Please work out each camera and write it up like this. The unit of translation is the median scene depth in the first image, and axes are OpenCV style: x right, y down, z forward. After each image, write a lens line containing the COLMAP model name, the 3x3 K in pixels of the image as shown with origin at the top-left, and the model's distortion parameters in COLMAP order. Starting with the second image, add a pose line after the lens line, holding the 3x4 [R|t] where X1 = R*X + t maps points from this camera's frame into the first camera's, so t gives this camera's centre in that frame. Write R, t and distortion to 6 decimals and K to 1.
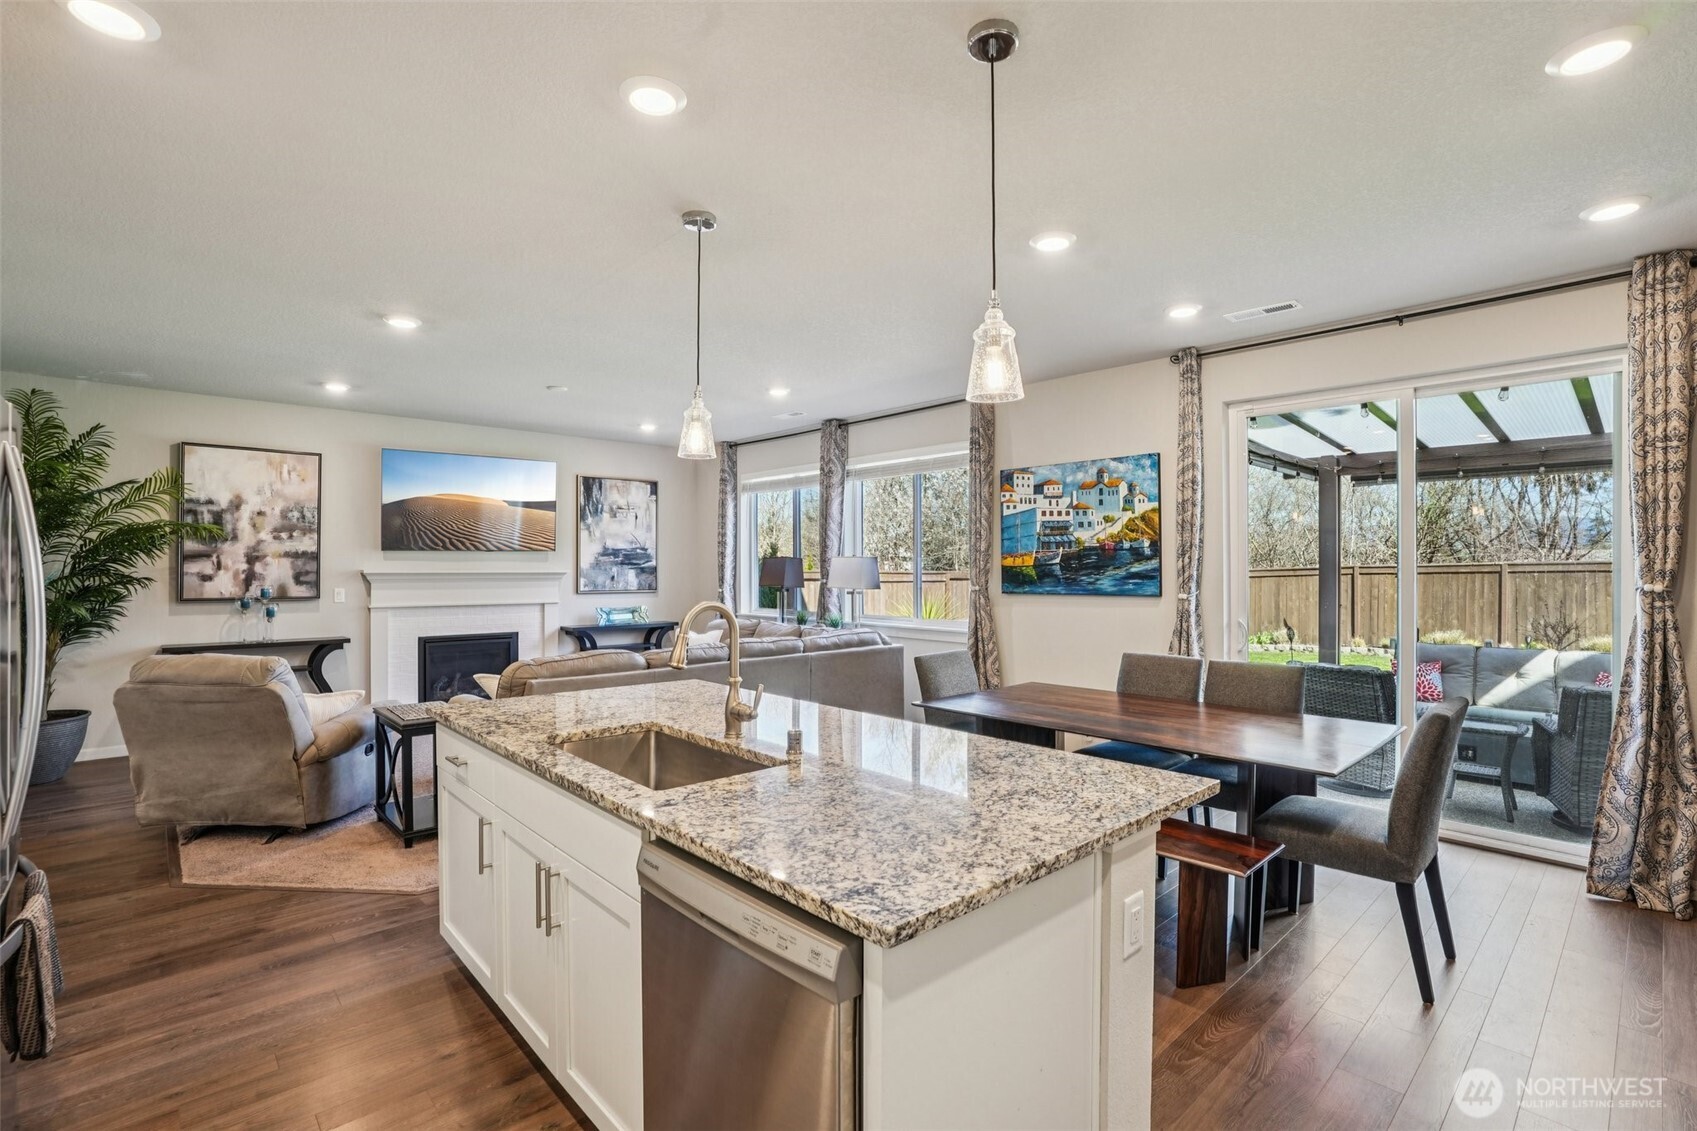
lens RADIAL K [[787.7, 0, 859.4], [0, 787.7, 571.4], [0, 0, 1]] dist [-0.049358, 0.019685]
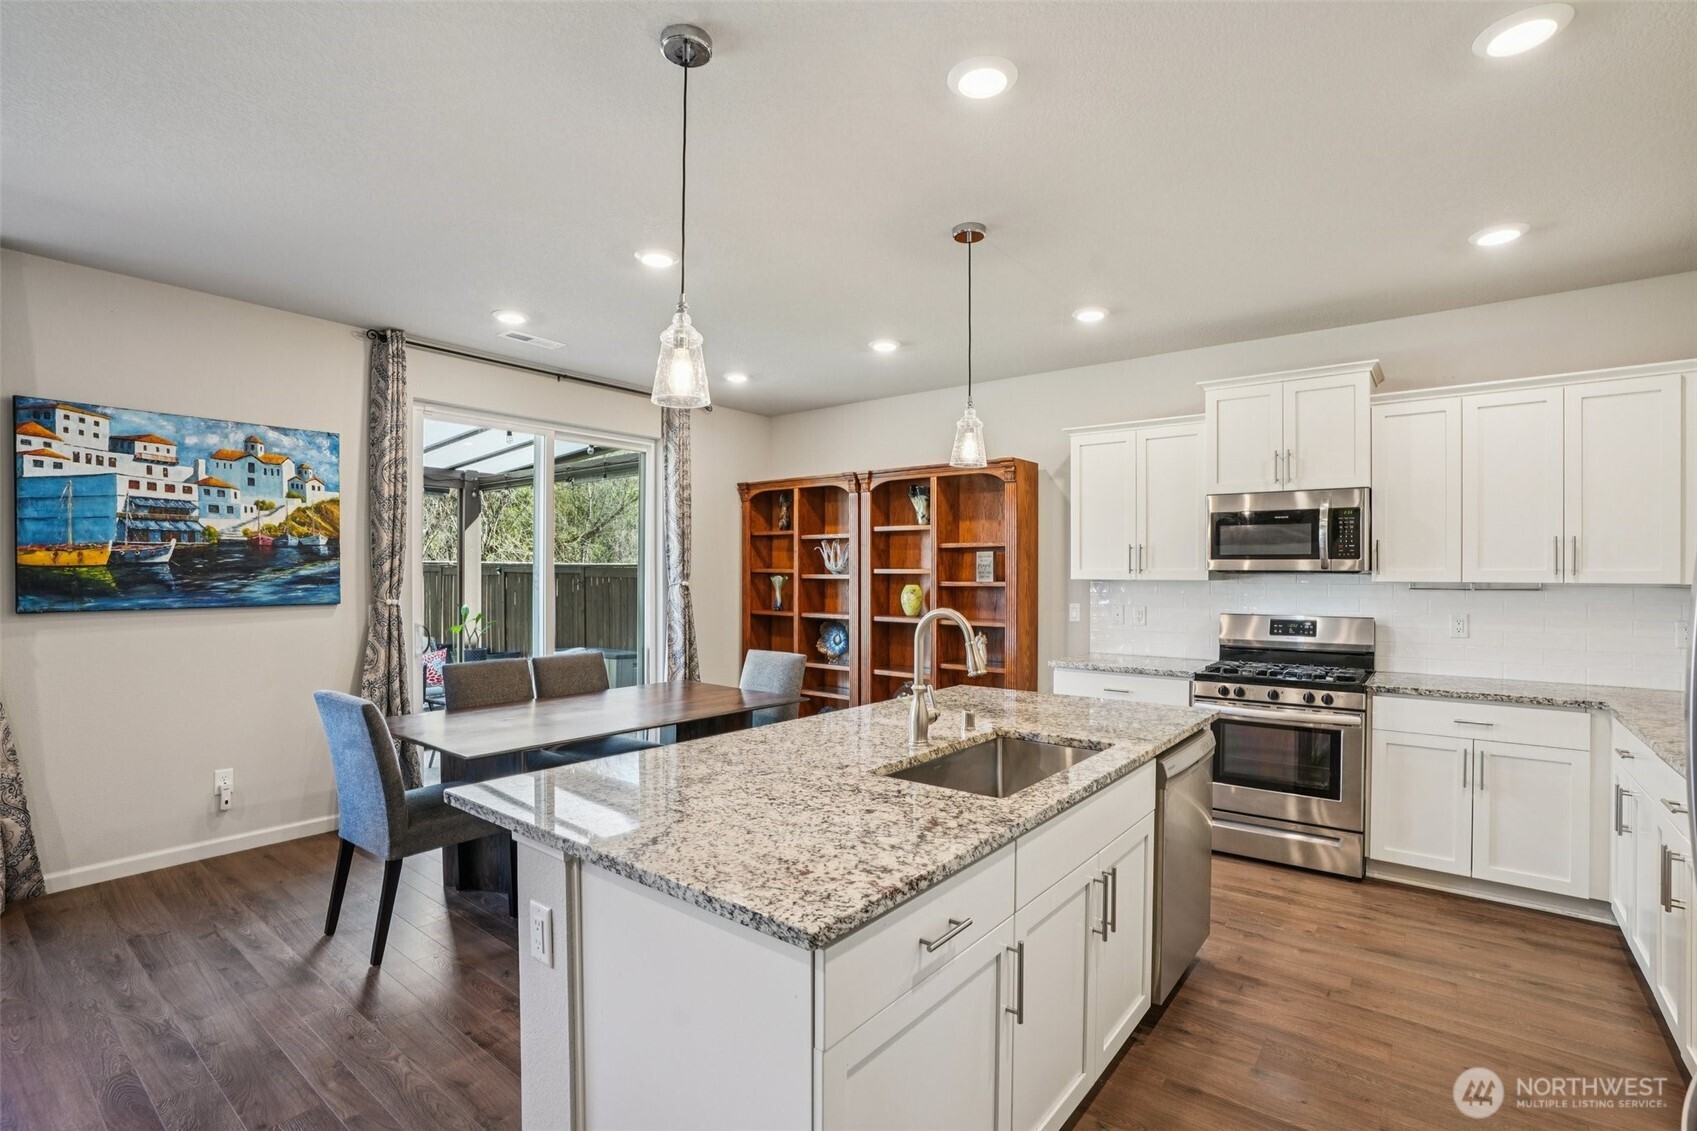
lens RADIAL K [[787.7, 0, 837.7], [0, 787.7, 578.3], [0, 0, 1]] dist [-0.049358, 0.019685]
pose [[-0.130028, -0.007443, 0.991482, -0.423461], [-0.000222, 0.999972, 0.007478, -0.001655], [-0.991510, 0.000753, -0.130026, 0.467301]]
